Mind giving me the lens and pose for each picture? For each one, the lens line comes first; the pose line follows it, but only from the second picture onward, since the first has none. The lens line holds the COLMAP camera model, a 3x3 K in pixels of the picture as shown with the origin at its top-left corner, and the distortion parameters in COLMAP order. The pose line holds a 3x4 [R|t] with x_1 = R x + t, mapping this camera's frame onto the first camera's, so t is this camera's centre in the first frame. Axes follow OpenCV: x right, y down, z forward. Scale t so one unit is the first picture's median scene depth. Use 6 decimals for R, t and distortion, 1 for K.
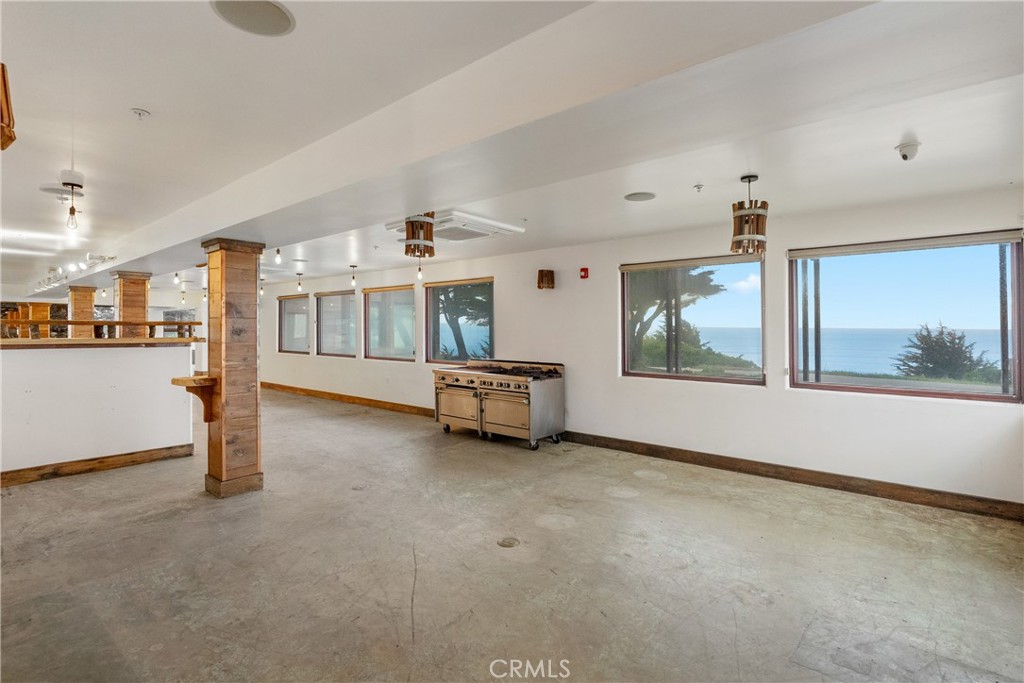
lens RADIAL K [[478.6, 0, 515.9], [0, 478.6, 330.2], [0, 0, 1]] dist [-0.002991, 0.000357]
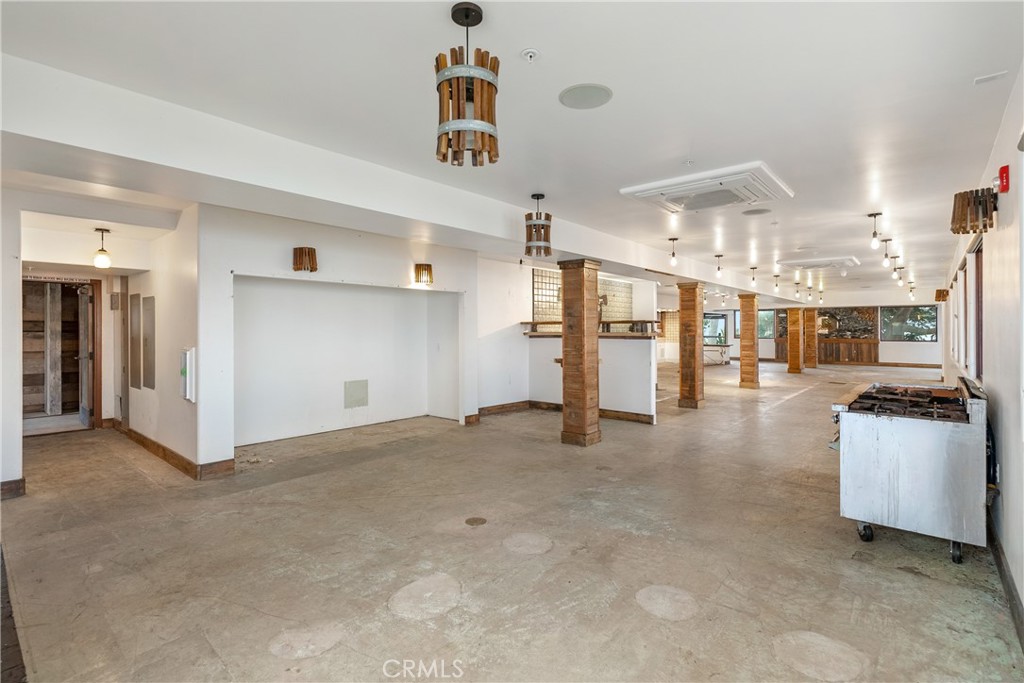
lens RADIAL K [[478.6, 0, 515.9], [0, 478.6, 330.2], [0, 0, 1]] dist [-0.002991, 0.000357]
pose [[-0.004423, -0.007508, -0.999962, 0.820794], [0.002647, 0.999968, -0.007520, 0.022823], [0.999987, -0.002680, -0.004403, 0.859237]]
